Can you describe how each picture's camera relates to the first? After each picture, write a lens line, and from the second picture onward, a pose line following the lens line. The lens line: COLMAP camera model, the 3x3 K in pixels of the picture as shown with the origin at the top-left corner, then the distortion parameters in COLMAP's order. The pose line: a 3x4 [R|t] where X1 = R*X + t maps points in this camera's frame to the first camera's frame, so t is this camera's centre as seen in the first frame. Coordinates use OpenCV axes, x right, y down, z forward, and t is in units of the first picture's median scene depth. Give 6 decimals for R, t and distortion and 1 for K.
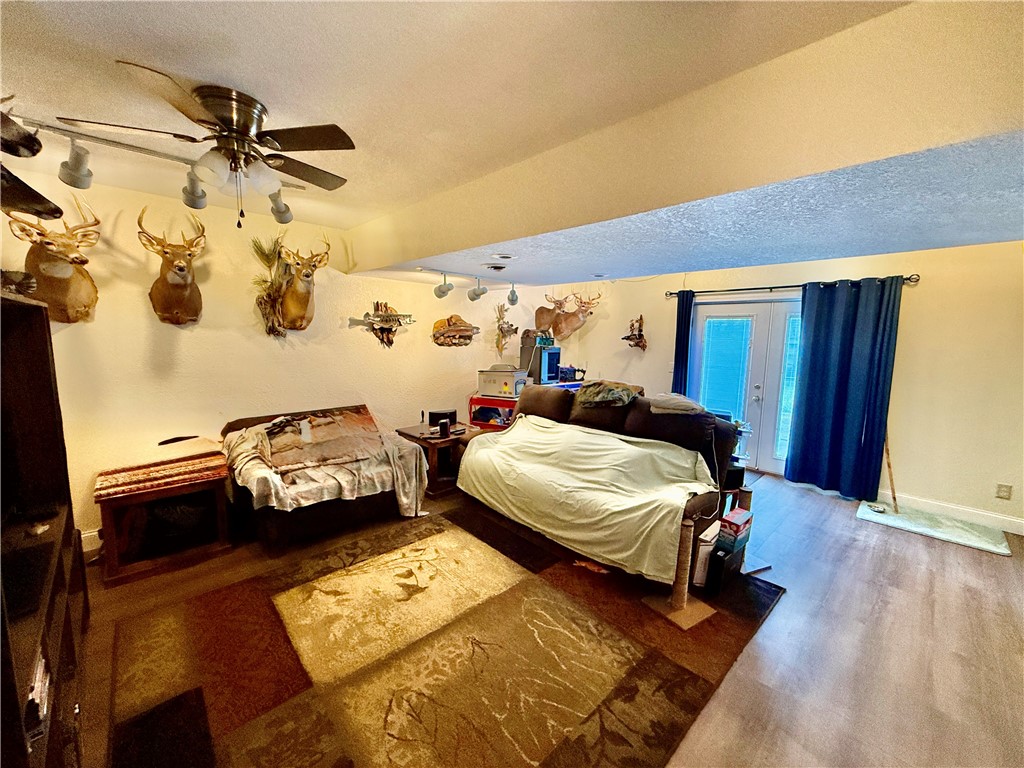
lens RADIAL K [[411.5, 0, 509.7], [0, 411.5, 384.7], [0, 0, 1]] dist [0.000352, -0.000565]
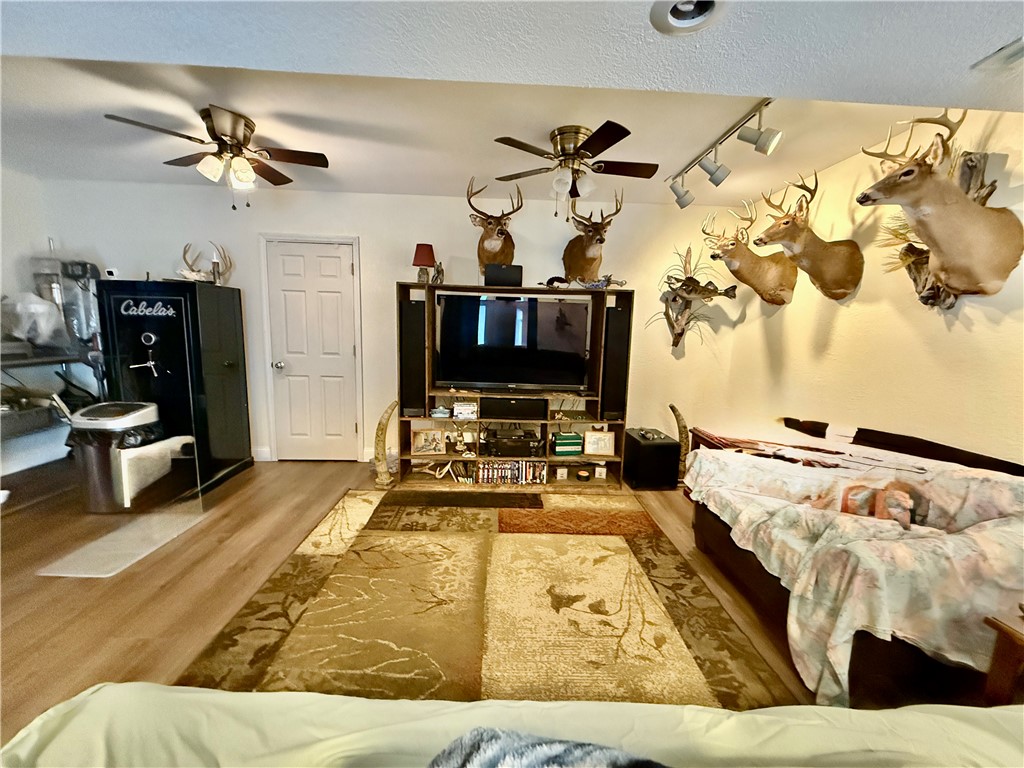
lens RADIAL K [[411.5, 0, 509.7], [0, 411.5, 384.7], [0, 0, 1]] dist [0.000352, -0.000565]
pose [[-0.662633, 0.064979, -0.746120, 0.269298], [-0.136537, 0.969053, 0.205654, -0.044302], [0.736394, 0.238146, -0.633254, 0.873895]]
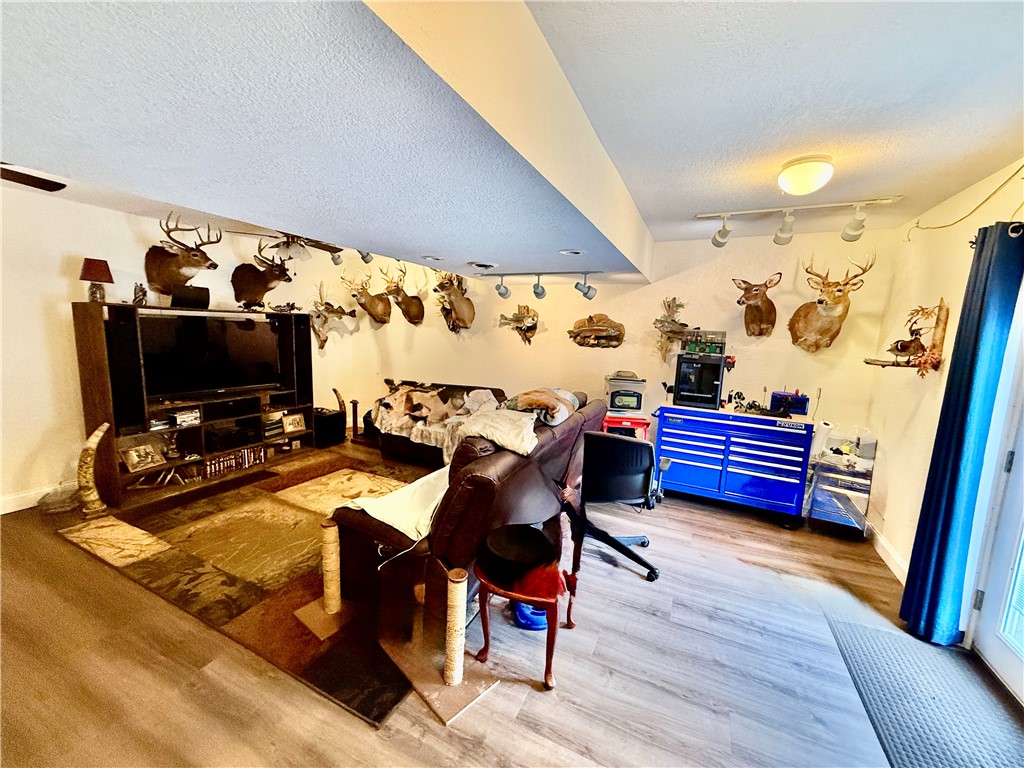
lens RADIAL K [[407.0, 0, 512.0], [0, 407.0, 384.0], [0, 0, 1]] dist [-0.010216, -0.000138]
pose [[0.356215, 0.115998, -0.927176, 0.841773], [-0.146002, 0.986986, 0.067387, -0.056804], [0.922927, 0.111366, 0.368515, 0.614762]]
